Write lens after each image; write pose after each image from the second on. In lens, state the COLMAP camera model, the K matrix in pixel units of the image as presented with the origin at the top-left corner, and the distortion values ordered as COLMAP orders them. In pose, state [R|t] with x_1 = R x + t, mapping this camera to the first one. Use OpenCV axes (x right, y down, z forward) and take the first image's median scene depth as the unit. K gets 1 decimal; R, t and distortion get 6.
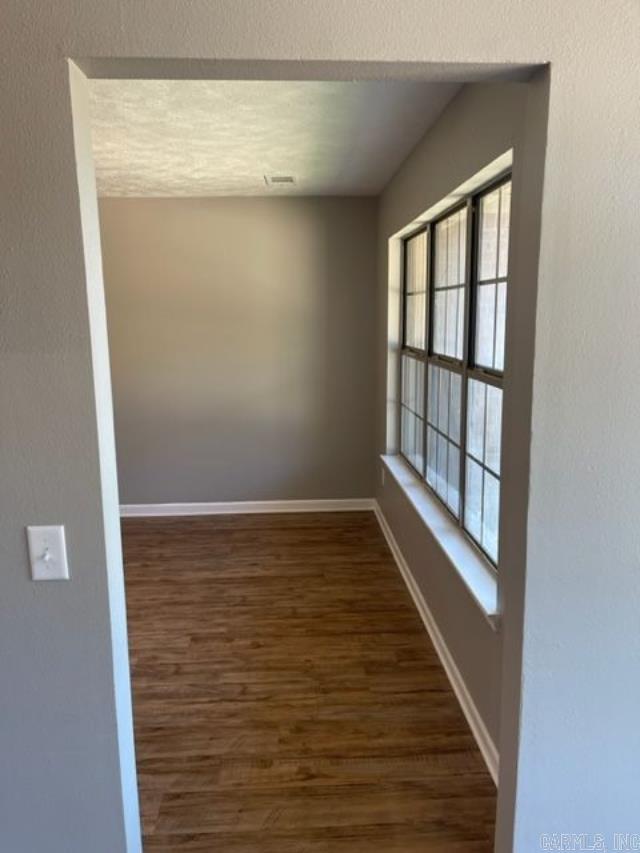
lens RADIAL K [[648.5, 0, 320.0], [0, 648.5, 426.5], [0, 0, 1]] dist [0.004467, 0.001300]
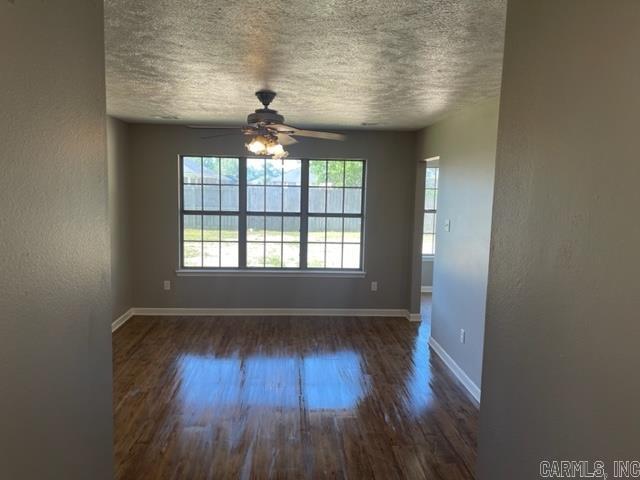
lens RADIAL K [[486.6, 0, 320.0], [0, 486.6, 240.0], [0, 0, 1]] dist [0.004467, 0.001300]
pose [[-0.008731, -0.104968, 0.994437, -1.458968], [0.150429, 0.983020, 0.105084, -0.148041], [-0.988582, 0.150509, 0.007207, 0.671233]]
